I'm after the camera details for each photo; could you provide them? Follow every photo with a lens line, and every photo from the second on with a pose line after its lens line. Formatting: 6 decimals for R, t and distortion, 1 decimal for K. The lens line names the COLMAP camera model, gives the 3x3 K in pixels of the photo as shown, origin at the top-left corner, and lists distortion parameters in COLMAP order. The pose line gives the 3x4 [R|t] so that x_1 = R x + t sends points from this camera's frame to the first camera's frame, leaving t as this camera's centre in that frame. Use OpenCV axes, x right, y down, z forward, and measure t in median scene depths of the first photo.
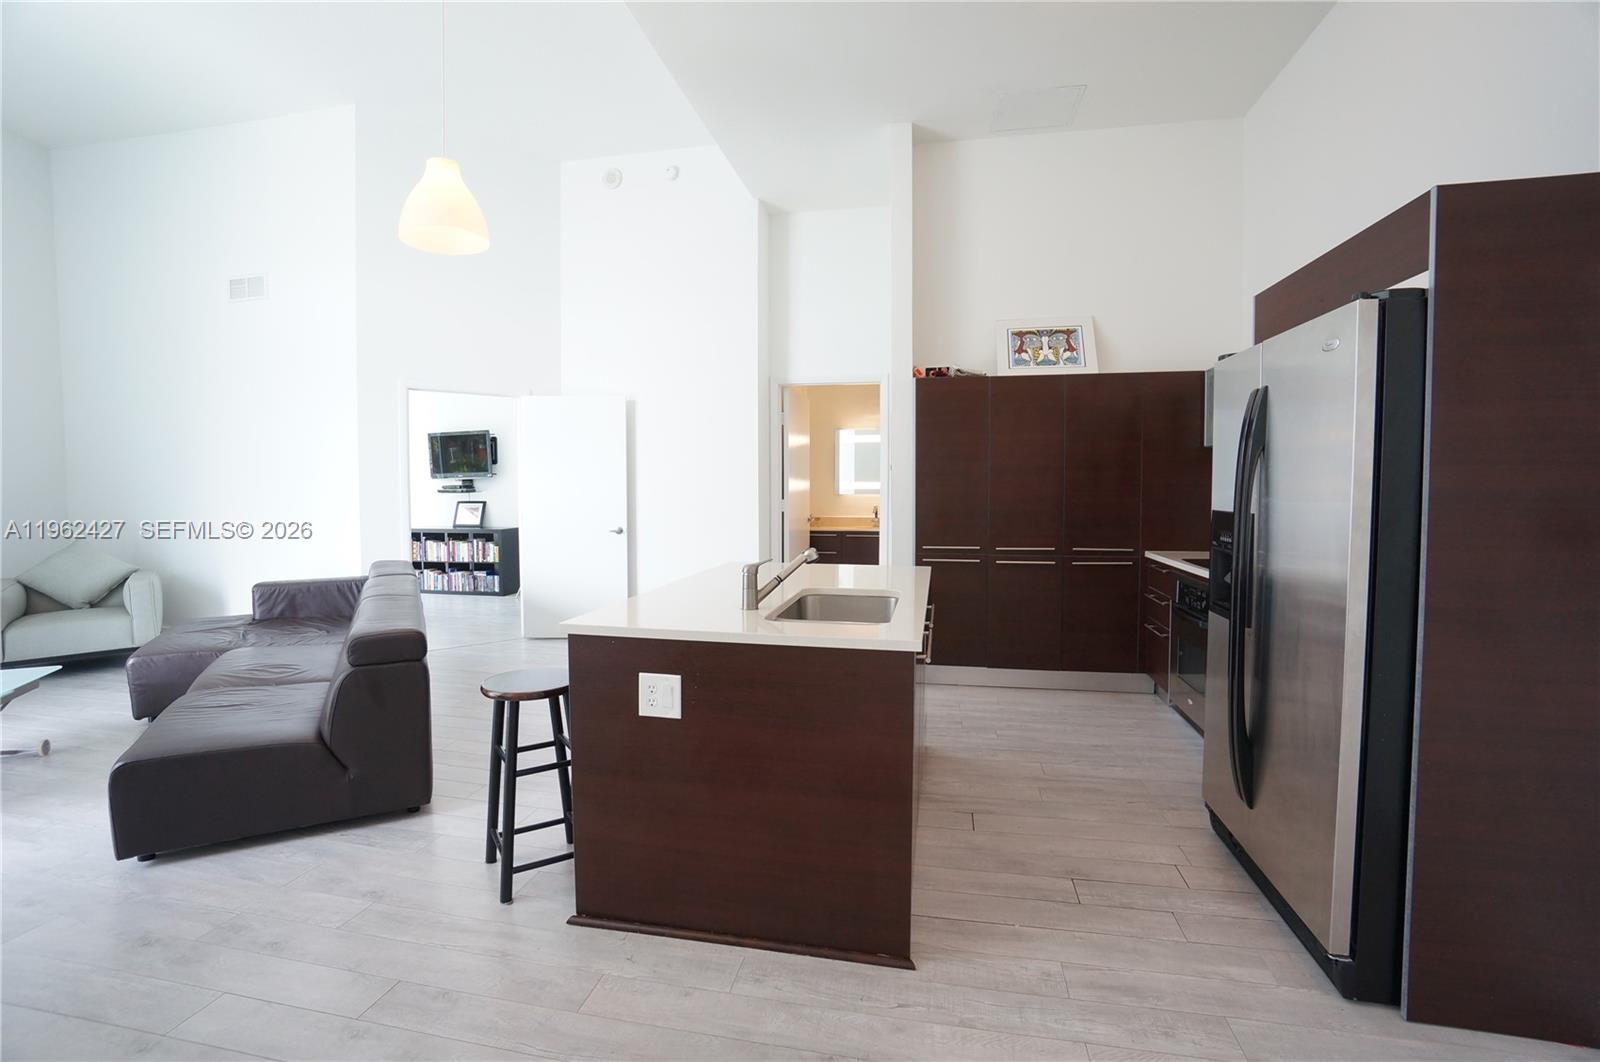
lens RADIAL K [[702.7, 0, 800.3], [0, 702.7, 520.6], [0, 0, 1]] dist [-0.063763, 0.022725]
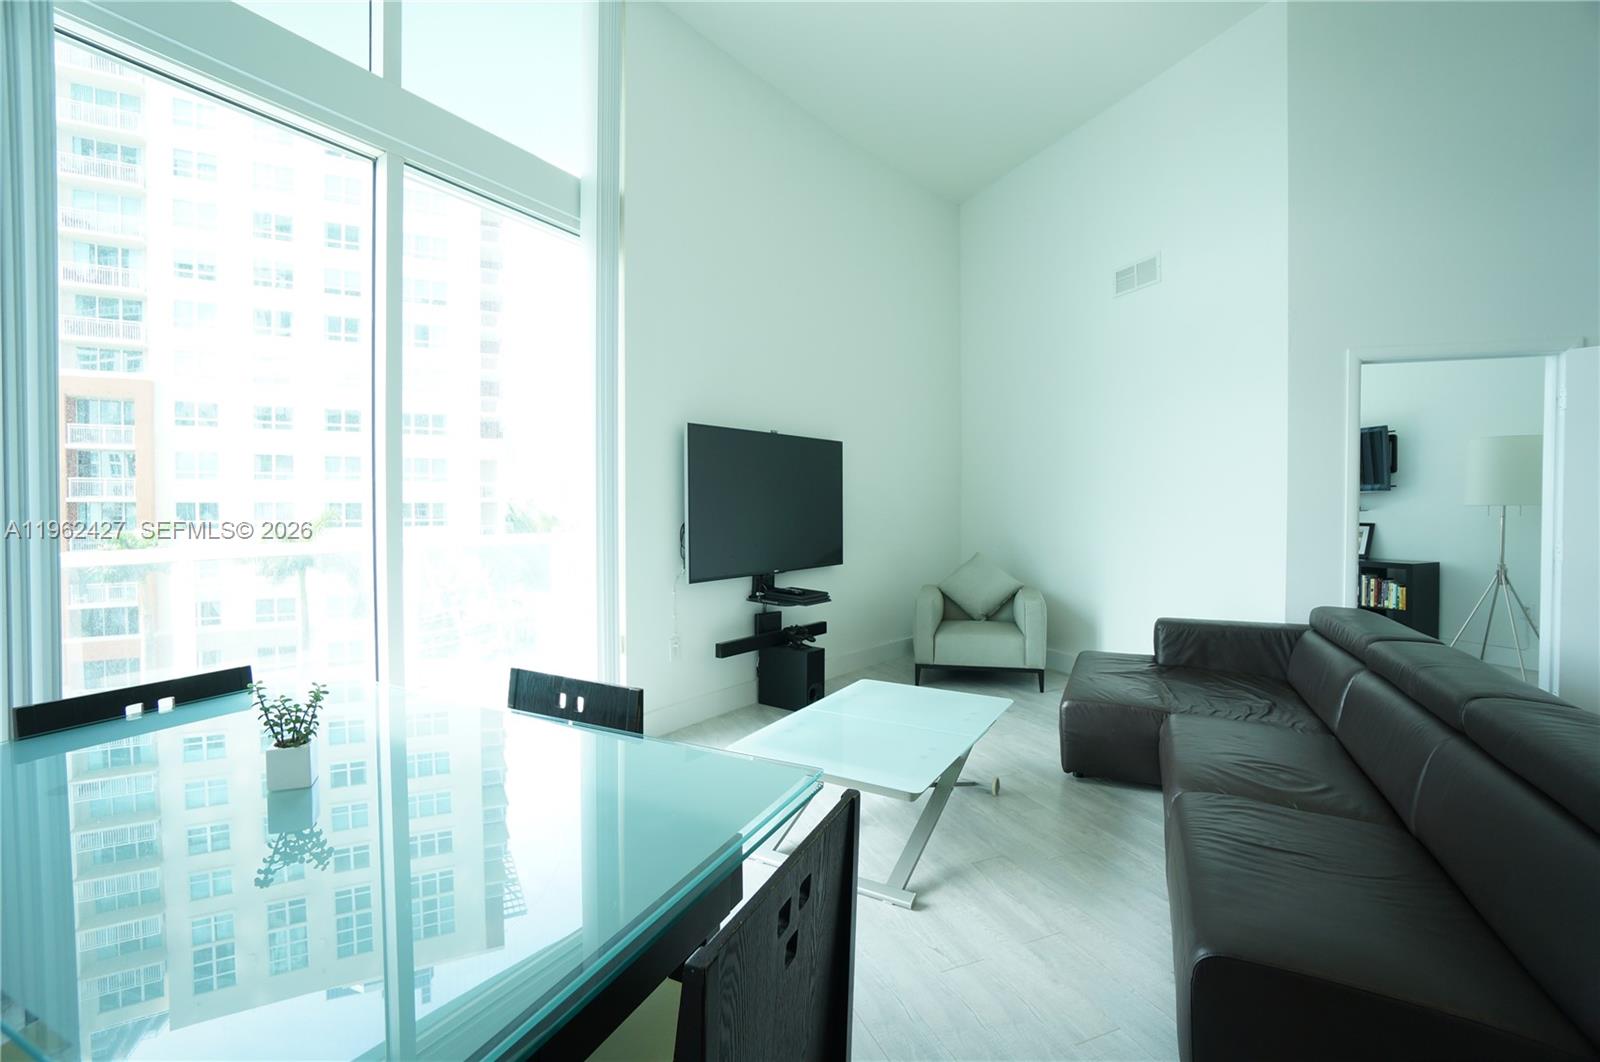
lens RADIAL K [[702.7, 0, 800.3], [0, 702.7, 520.6], [0, 0, 1]] dist [-0.063763, 0.022725]
pose [[0.563072, 0.016321, -0.826247, -0.338093], [-0.038306, 0.999246, -0.006367, -0.004900], [0.825520, 0.035235, 0.563273, 0.158419]]
